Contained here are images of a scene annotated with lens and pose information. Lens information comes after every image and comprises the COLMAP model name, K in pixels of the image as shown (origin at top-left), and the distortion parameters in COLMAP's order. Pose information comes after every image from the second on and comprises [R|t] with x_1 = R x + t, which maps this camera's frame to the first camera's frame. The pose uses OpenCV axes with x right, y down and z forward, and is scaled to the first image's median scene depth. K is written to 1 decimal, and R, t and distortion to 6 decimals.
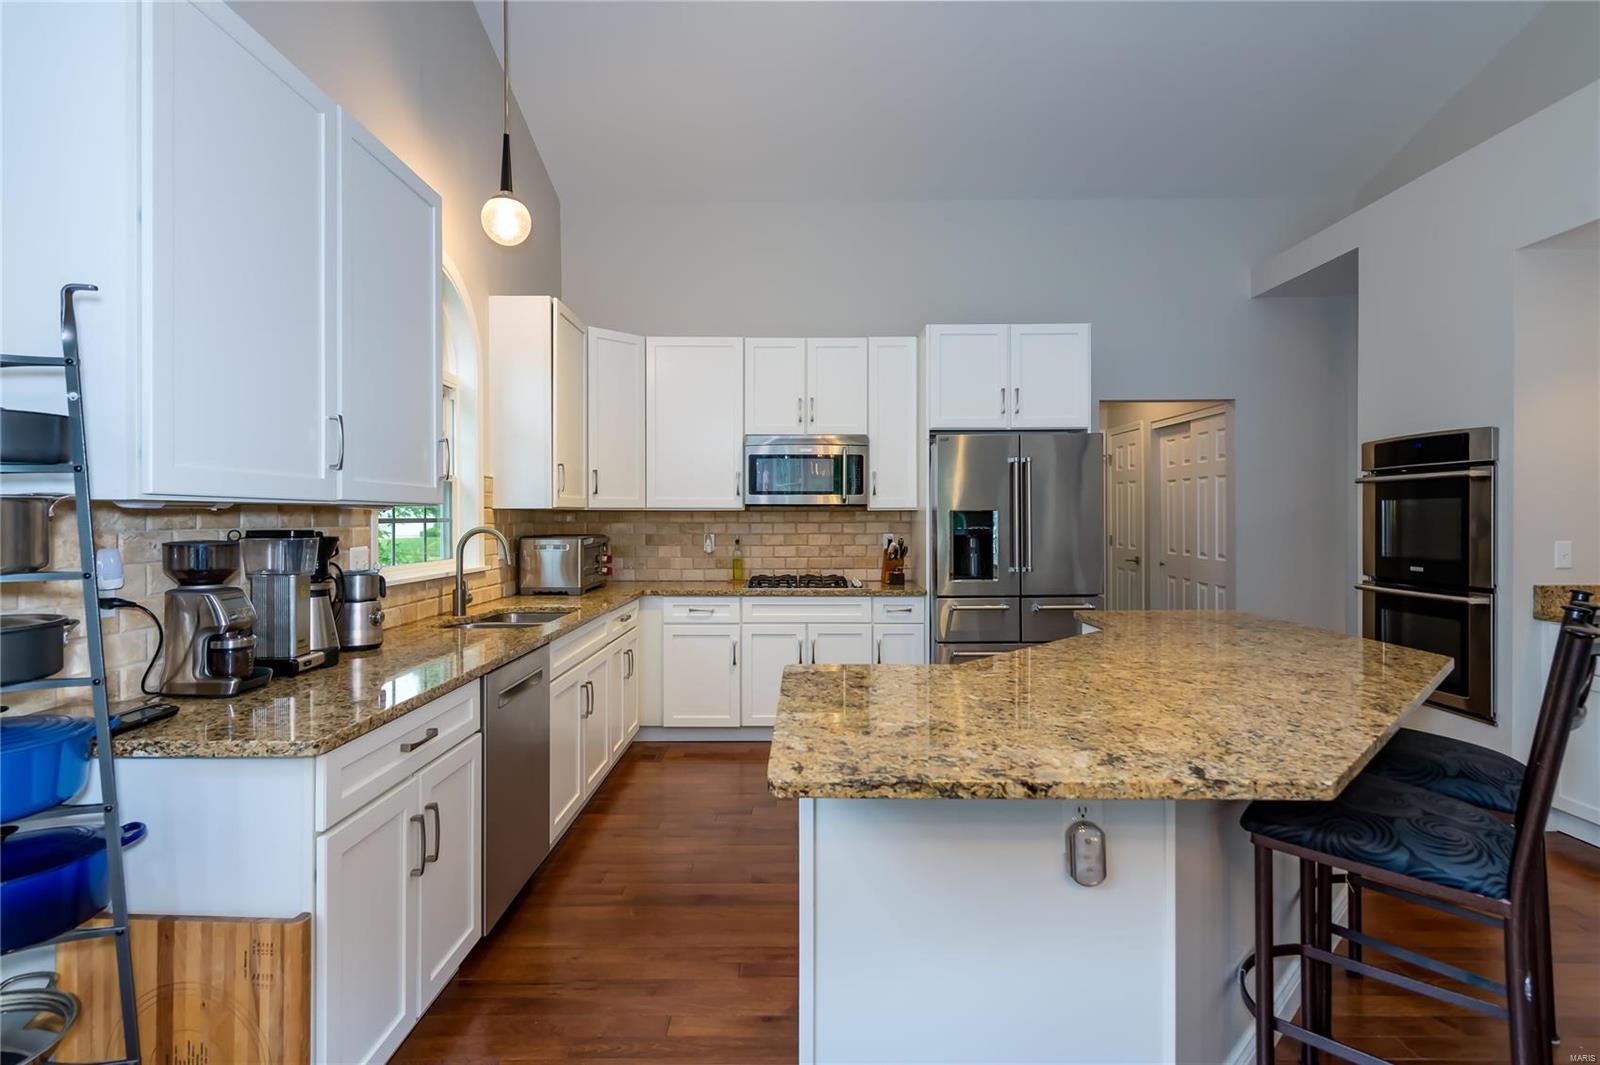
lens RADIAL K [[782.5, 0, 797.2], [0, 782.5, 519.6], [0, 0, 1]] dist [0.014245, 0.000600]
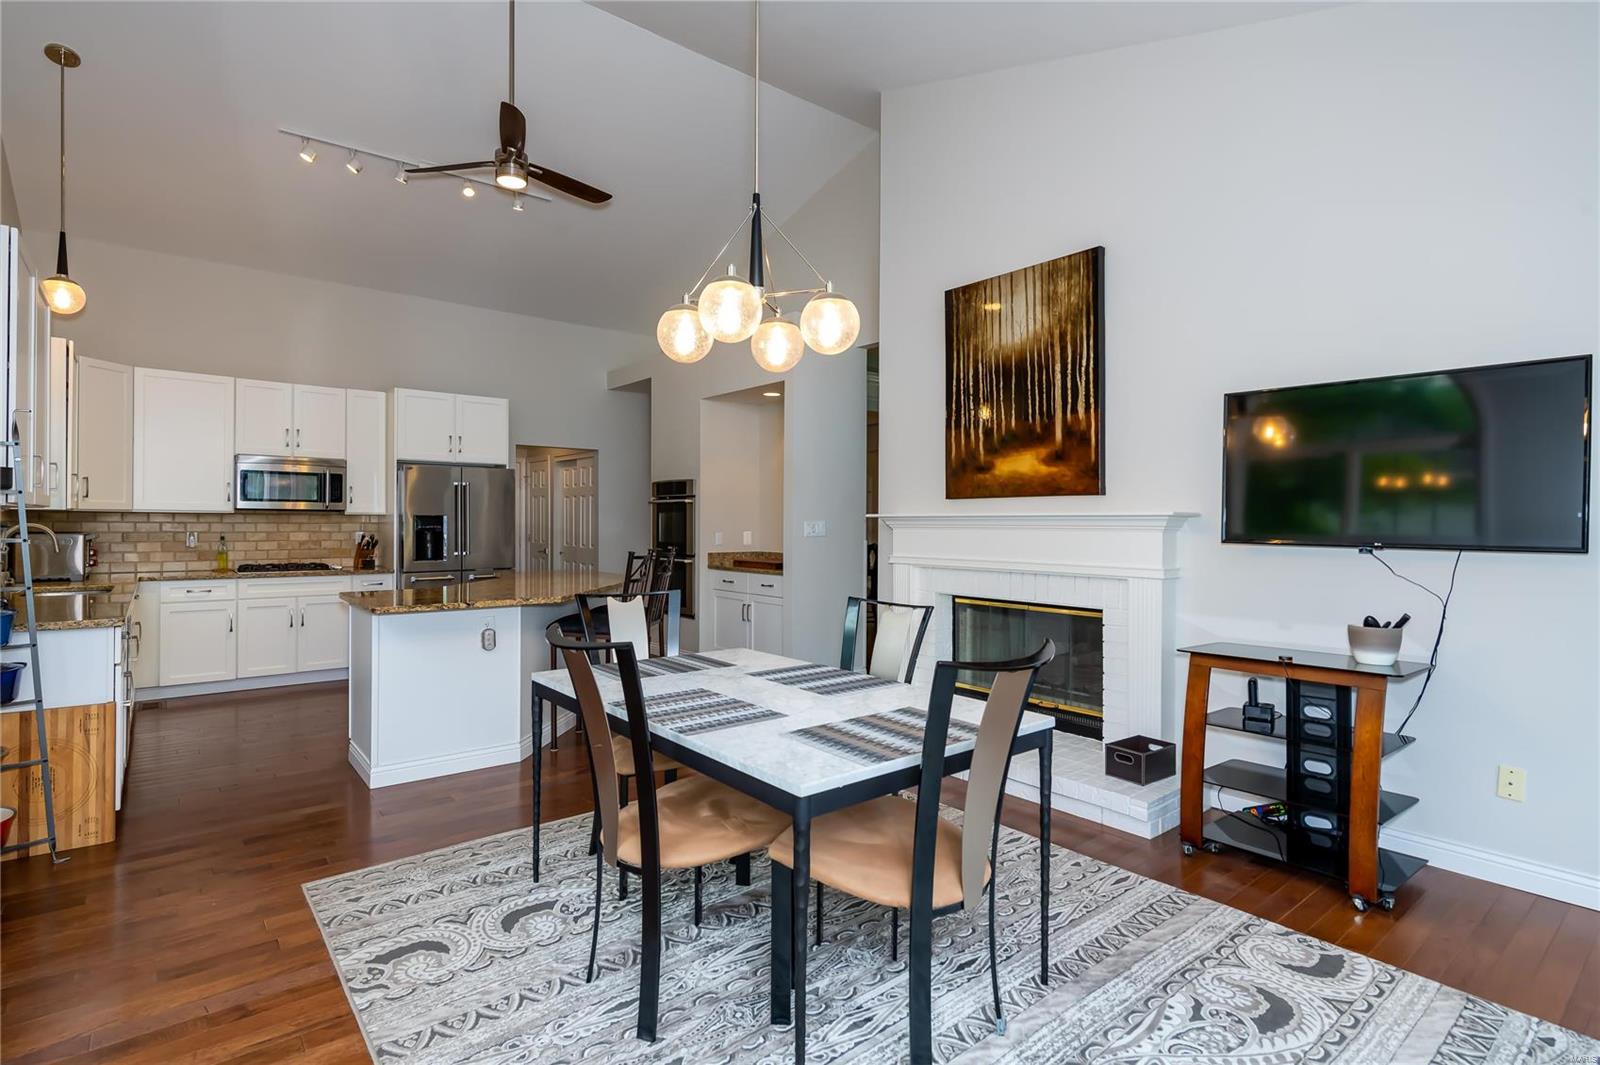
lens RADIAL K [[782.5, 0, 796.4], [0, 782.5, 519.3], [0, 0, 1]] dist [0.014245, 0.000600]
pose [[0.772264, 0.008518, 0.635244, -0.176400], [-0.003569, 0.999953, -0.009069, 0.006591], [-0.635292, 0.004736, 0.772258, -0.575857]]
